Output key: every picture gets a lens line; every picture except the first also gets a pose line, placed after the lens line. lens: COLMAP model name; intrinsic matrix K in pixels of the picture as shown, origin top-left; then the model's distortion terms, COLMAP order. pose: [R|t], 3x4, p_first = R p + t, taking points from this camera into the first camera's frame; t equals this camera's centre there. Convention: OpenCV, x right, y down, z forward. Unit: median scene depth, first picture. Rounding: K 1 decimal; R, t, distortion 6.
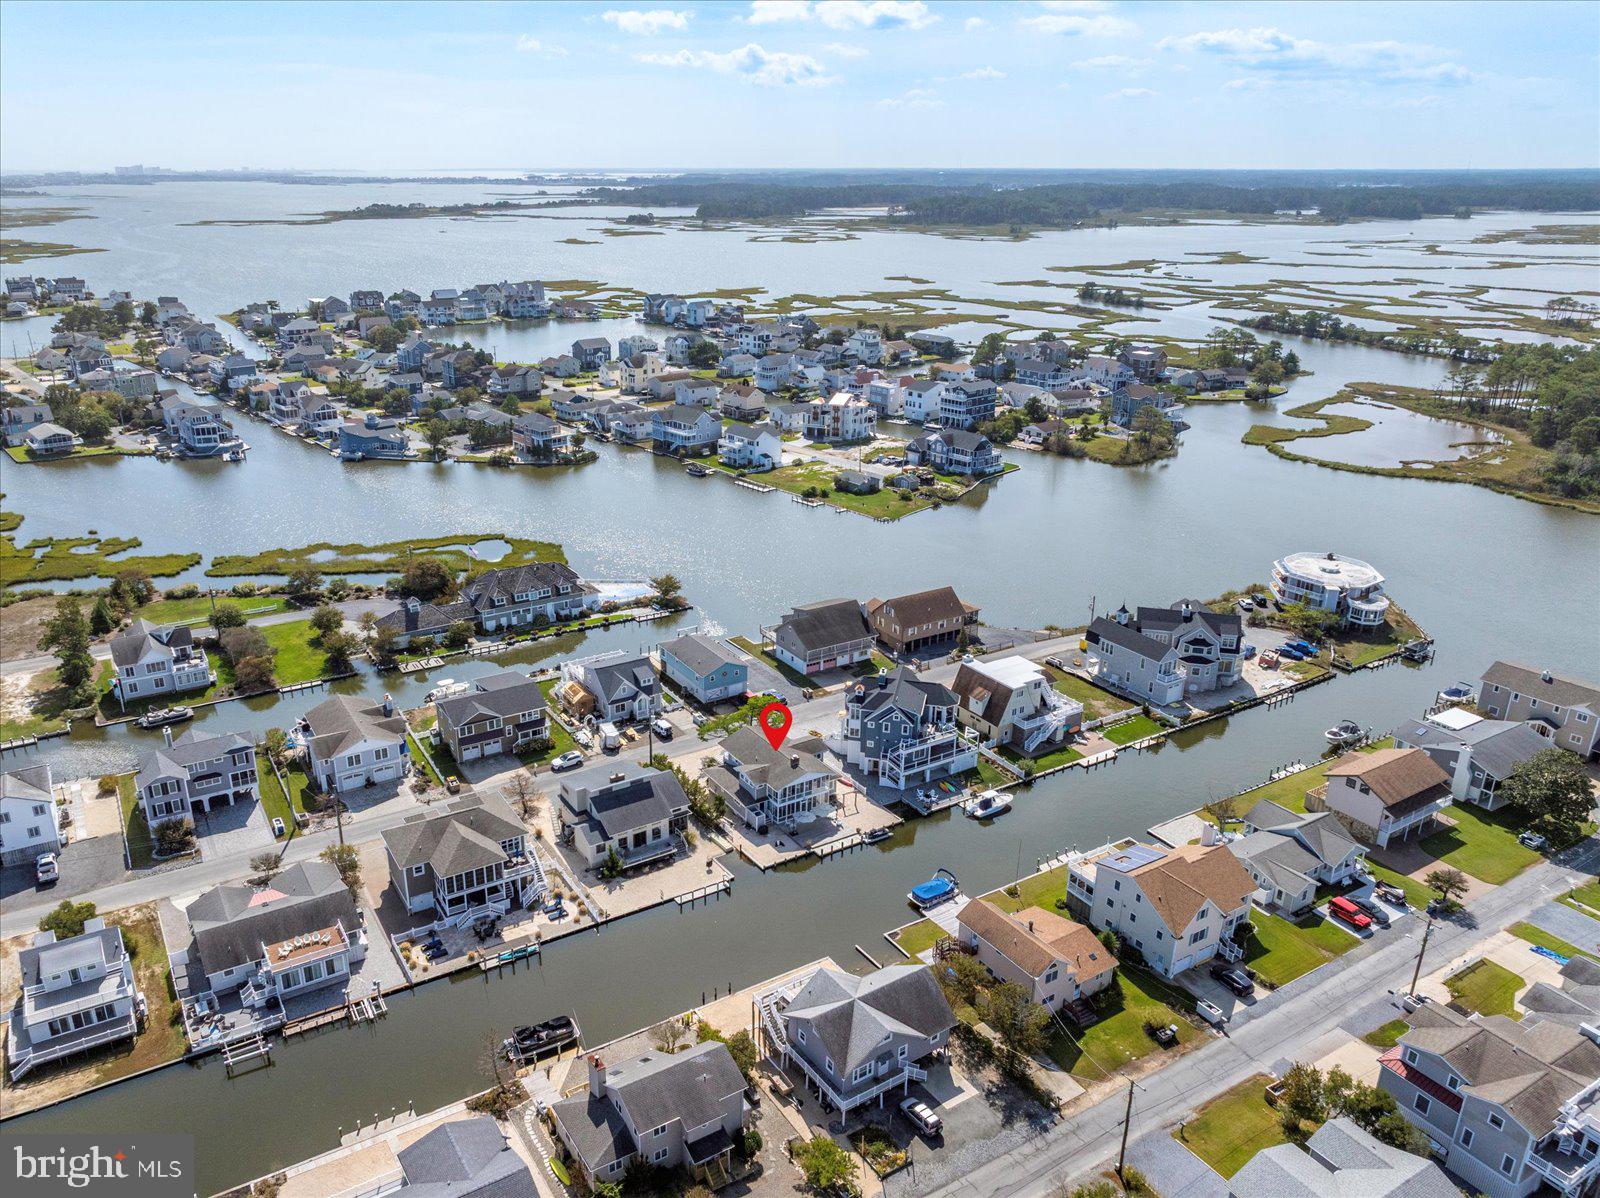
lens RADIAL K [[1143.7, 0, 726.1], [0, 1143.7, 599.8], [0, 0, 1]] dist [0.002017, -0.010208]
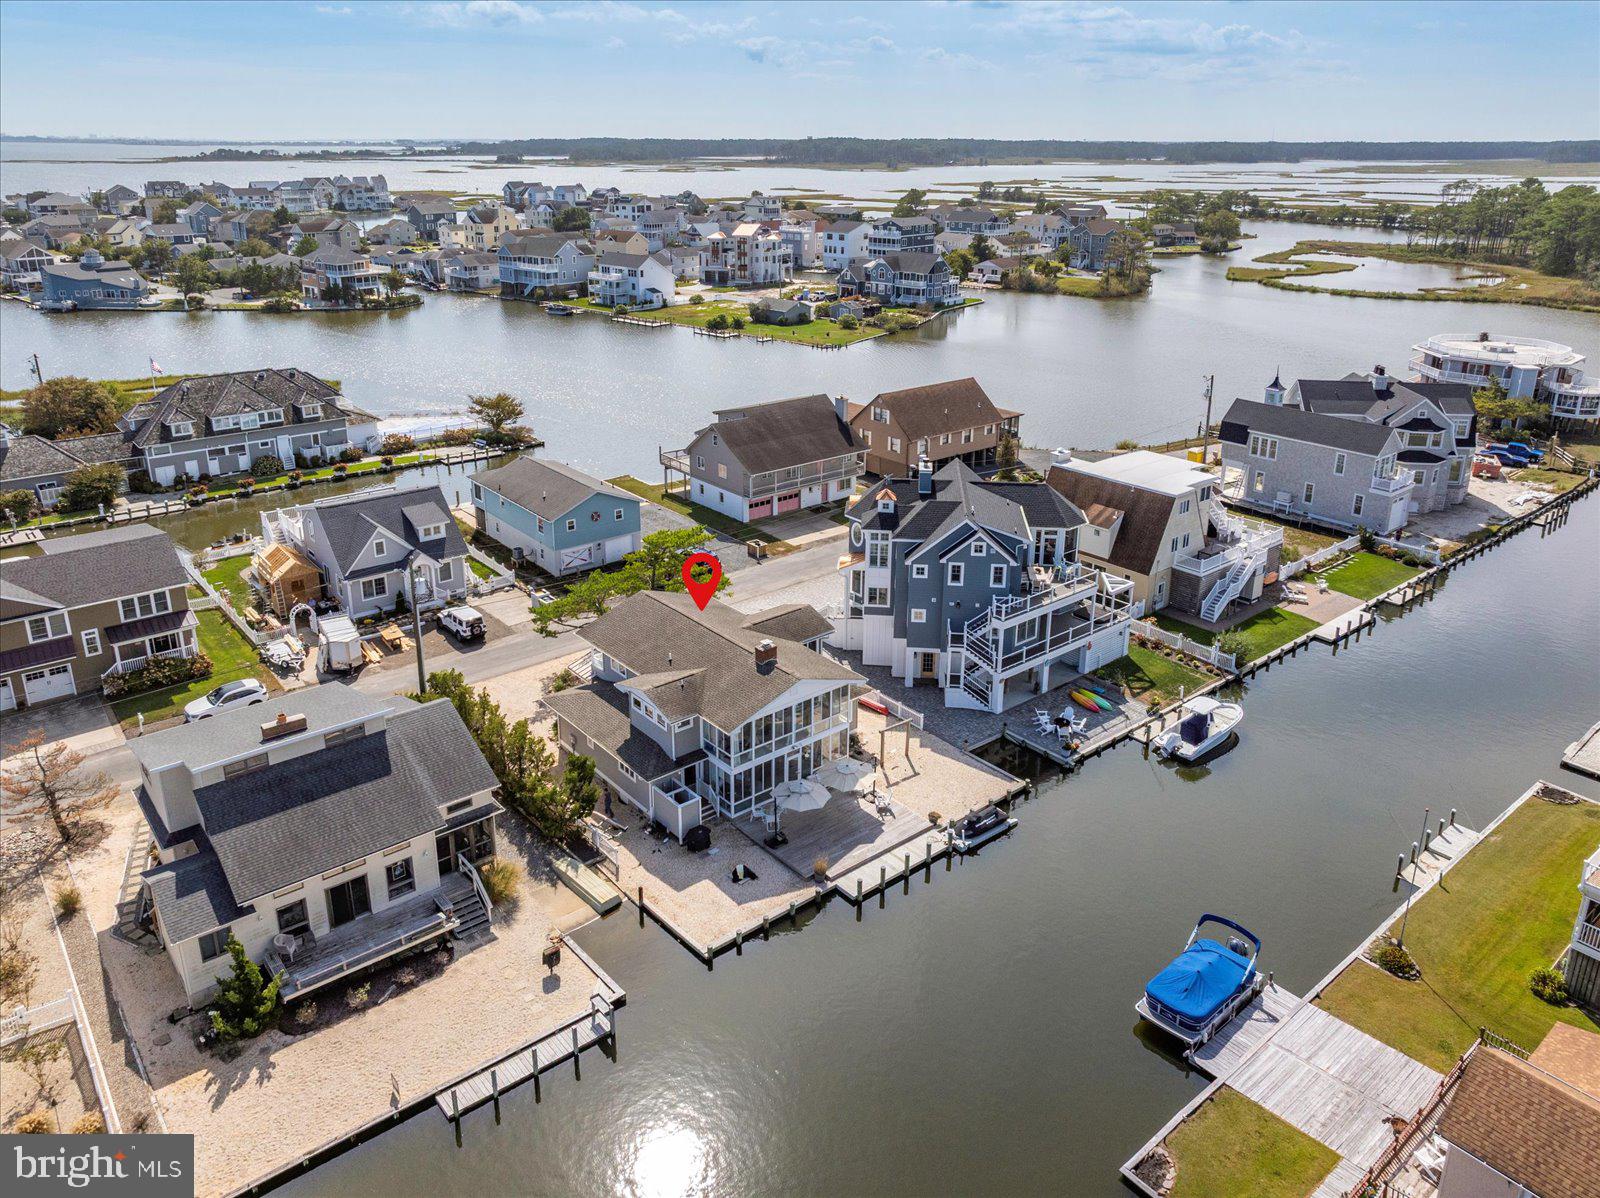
lens RADIAL K [[1134.8, 0, 783.3], [0, 1134.8, 480.2], [0, 0, 1]] dist [-0.008213, 0.000026]
pose [[0.988233, -0.041483, 0.147225, 0.007522], [0.051139, 0.996739, -0.062420, 0.081130], [-0.144155, 0.069215, 0.987131, 0.466288]]
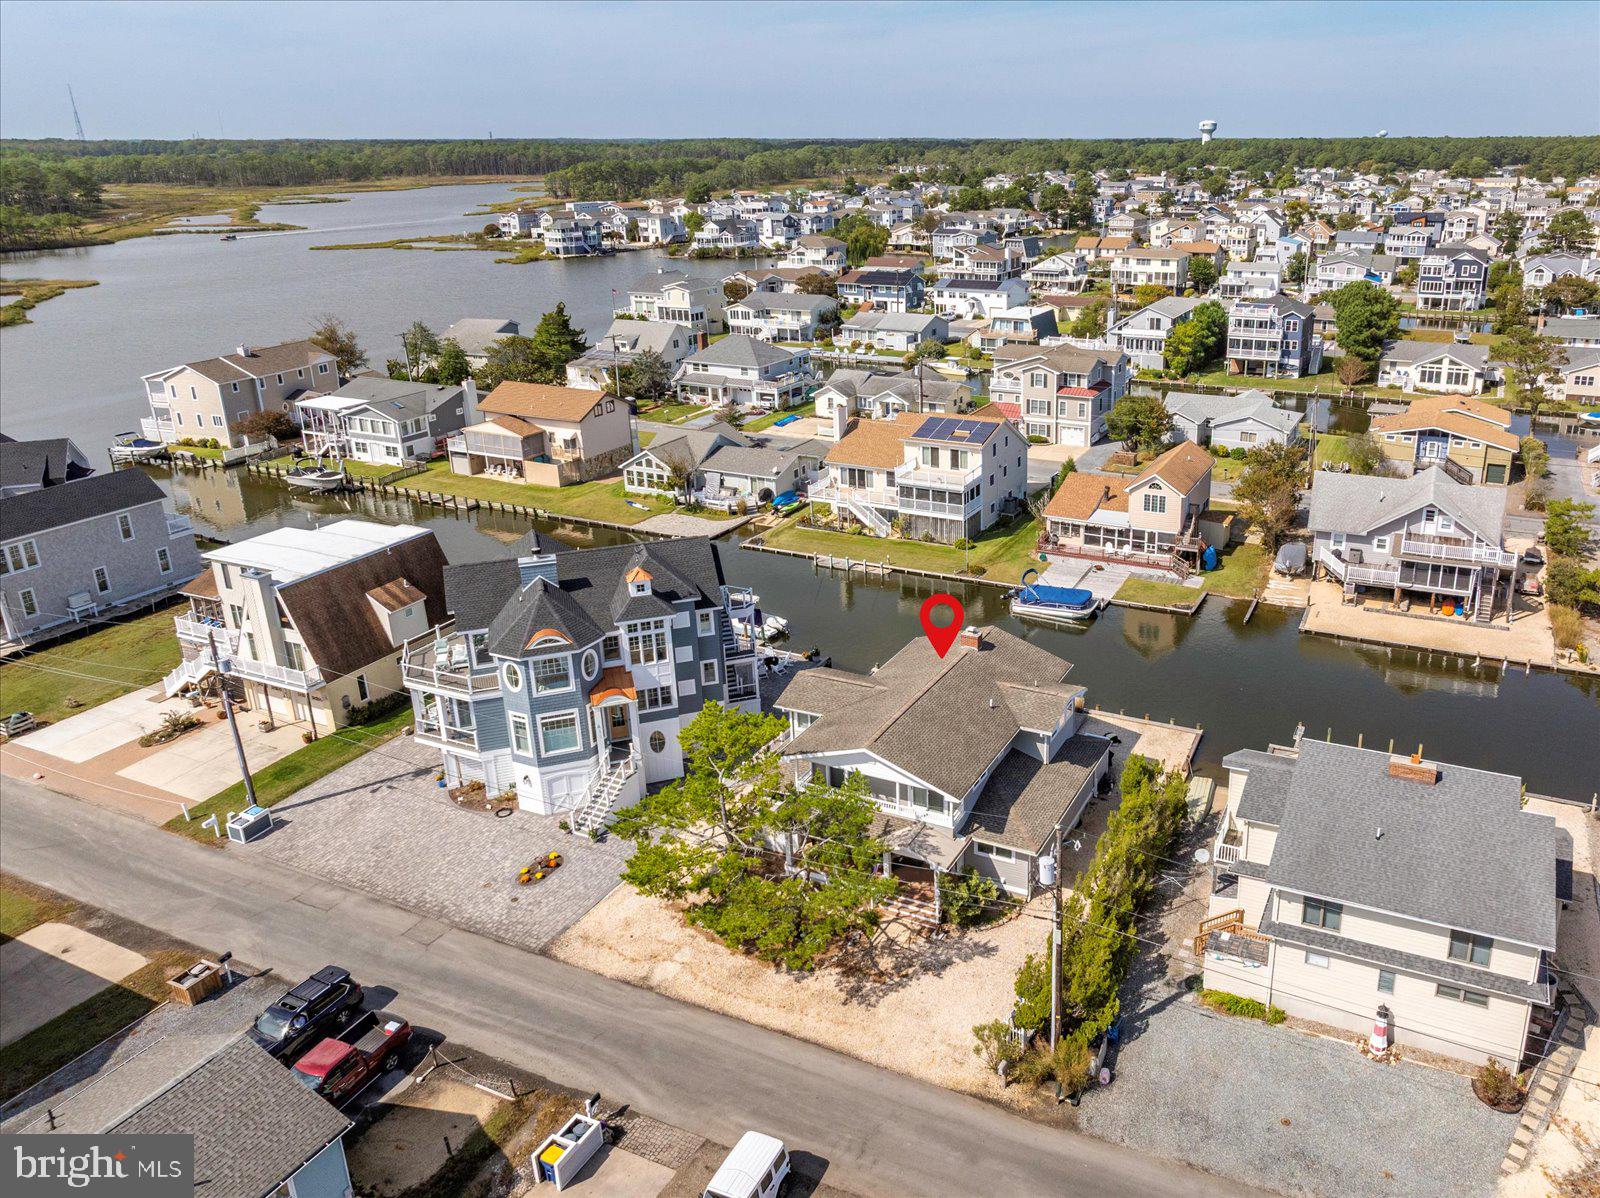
lens RADIAL K [[1166.3, 0, 963.1], [0, 1166.3, 543.8], [0, 0, 1]] dist [-0.001129, -0.010168]
pose [[-0.589501, -0.263997, 0.763410, -0.193111], [0.282419, 0.818080, 0.500984, -0.077037], [-0.756788, 0.510932, -0.407701, 0.902302]]
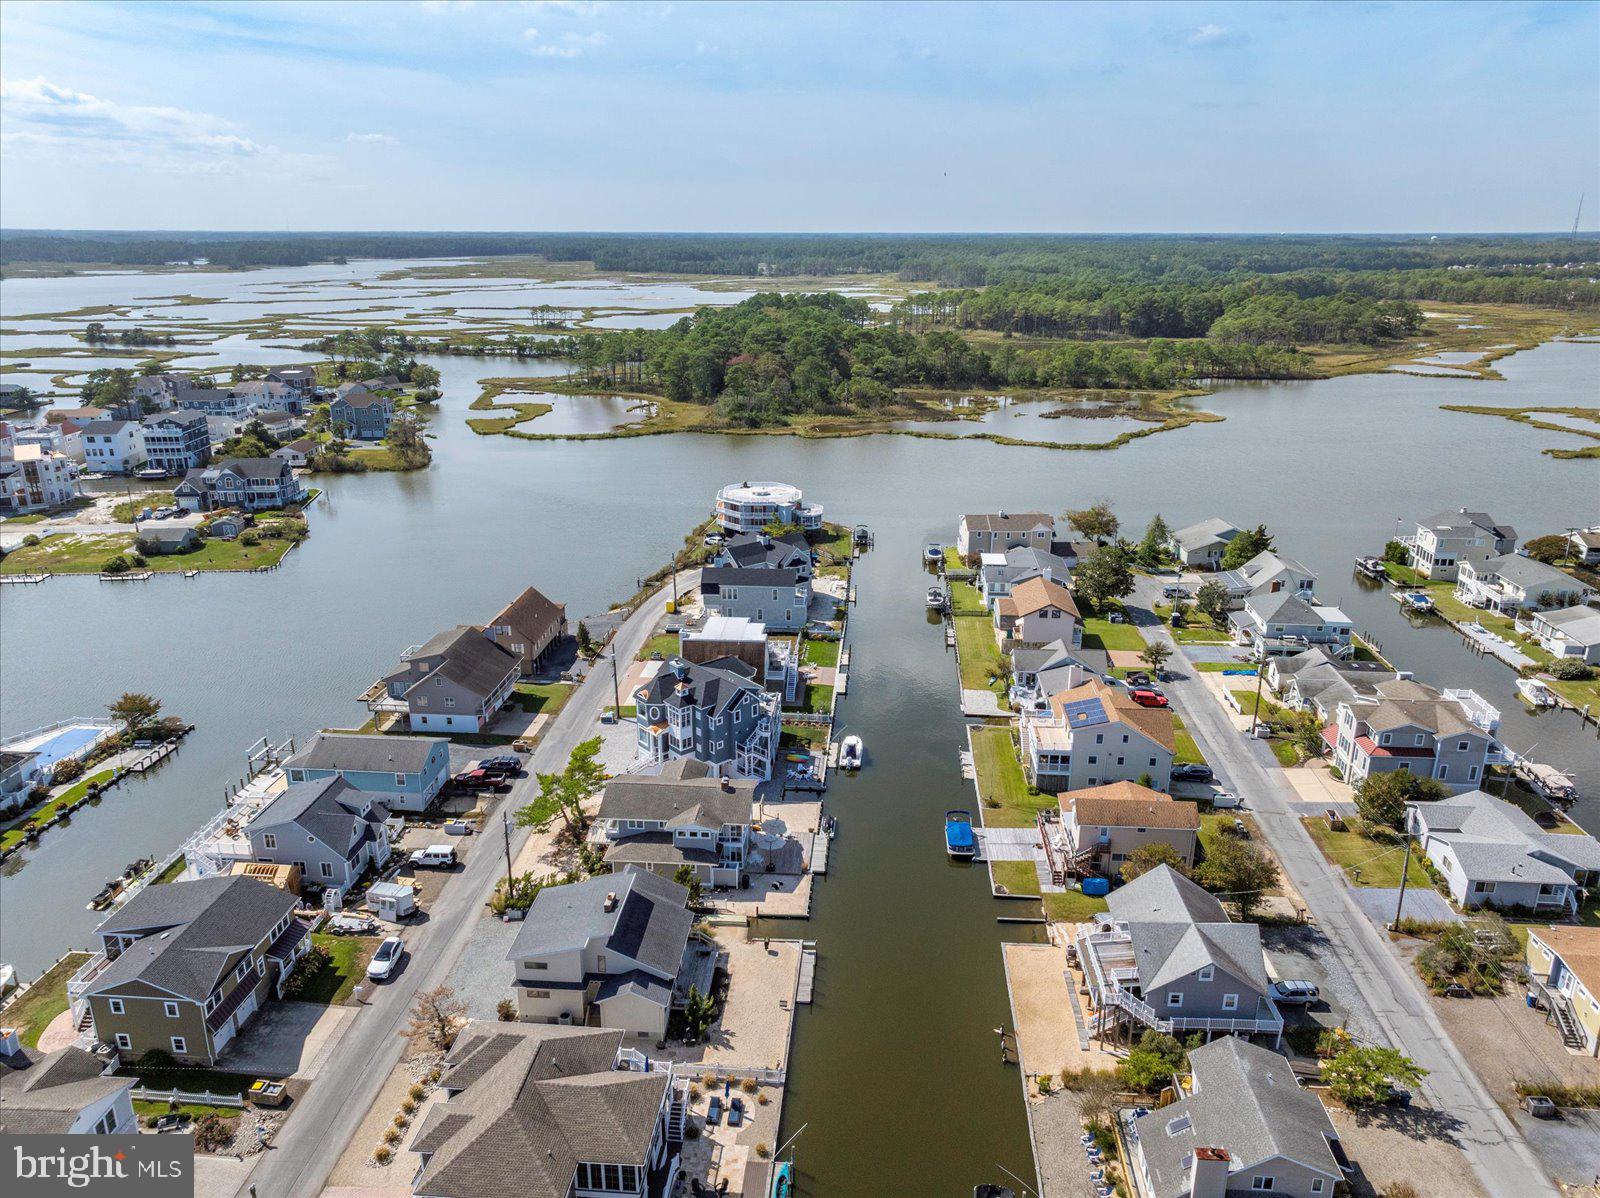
lens RADIAL K [[1114.9, 0, 801.5], [0, 1114.9, 549.6], [0, 0, 1]] dist [0.005282, -0.005107]
pose [[0.571876, -0.223519, 0.789302, -0.372060], [0.286653, 0.955959, 0.063025, -0.036550], [-0.768628, 0.190214, 0.610762, 0.361455]]
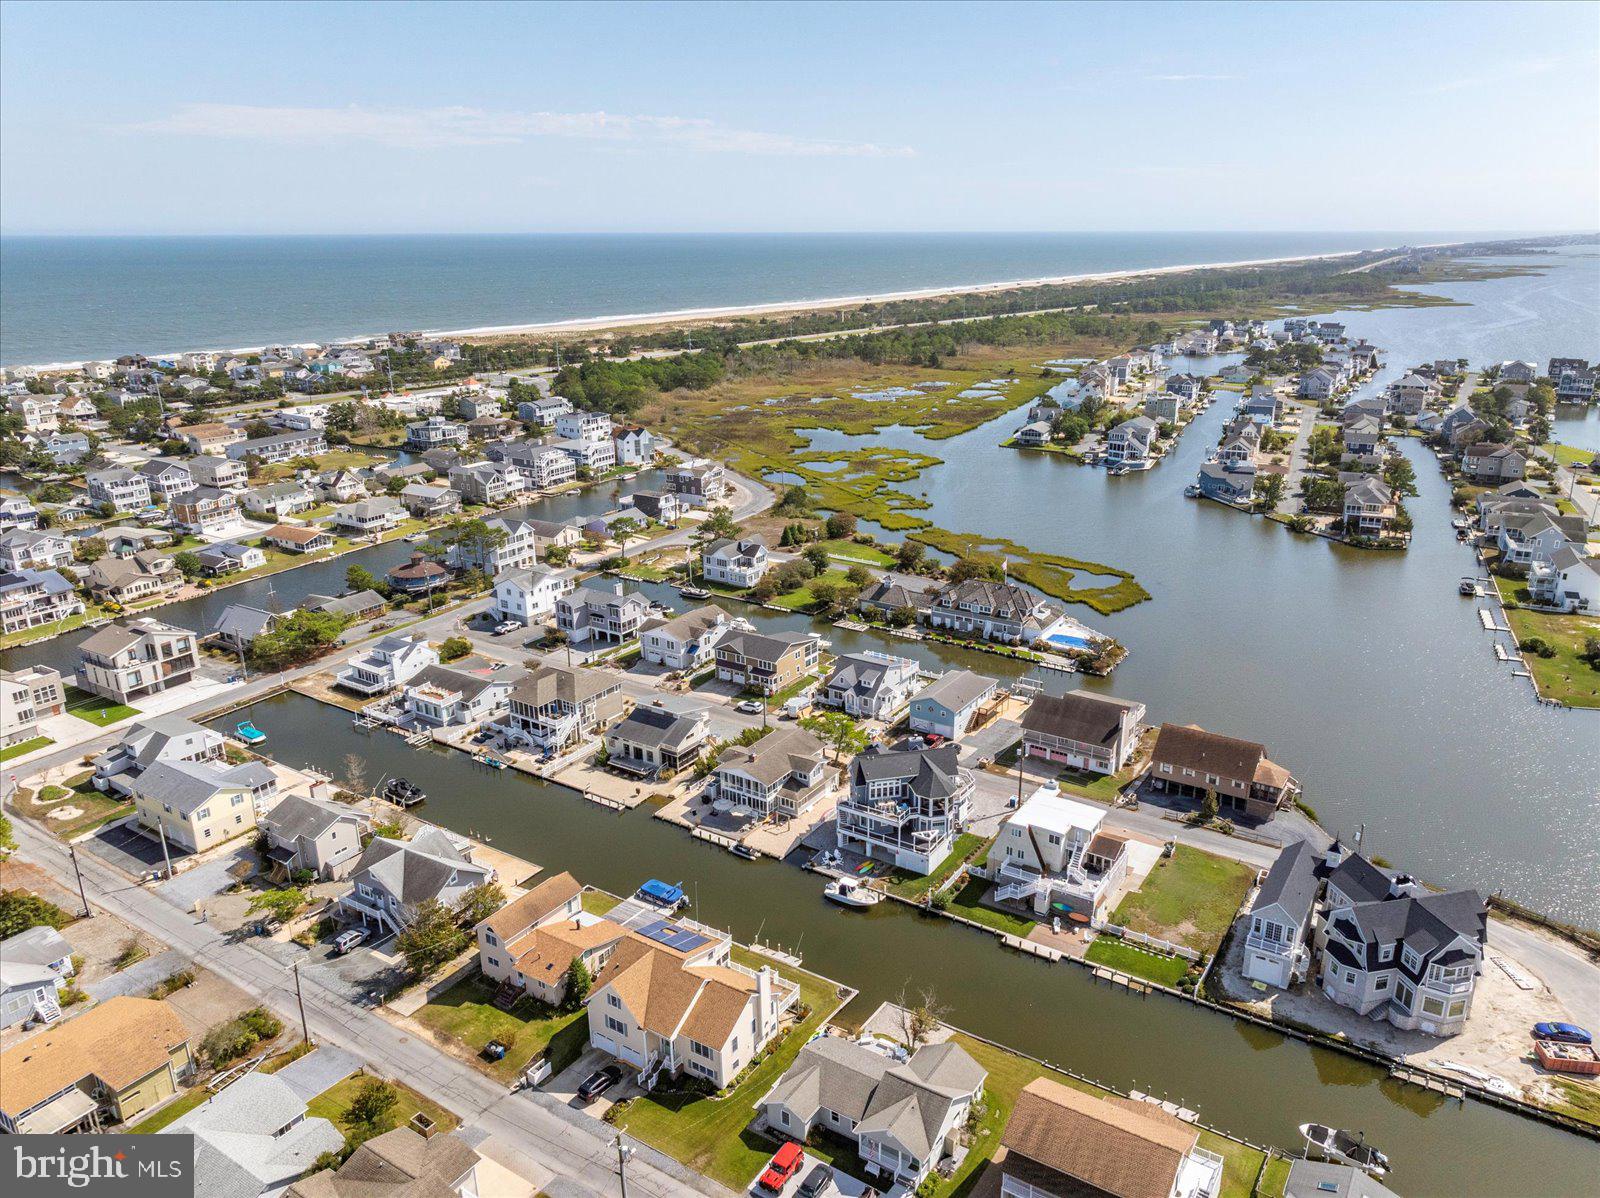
lens RADIAL K [[1121.9, 0, 864.6], [0, 1121.9, 598.0], [0, 0, 1]] dist [0.009833, -0.031310]
pose [[0.477425, 0.273361, -0.835068, 0.739806], [-0.308899, 0.941927, 0.131737, -0.134291], [0.822585, 0.195057, 0.534141, 0.386772]]
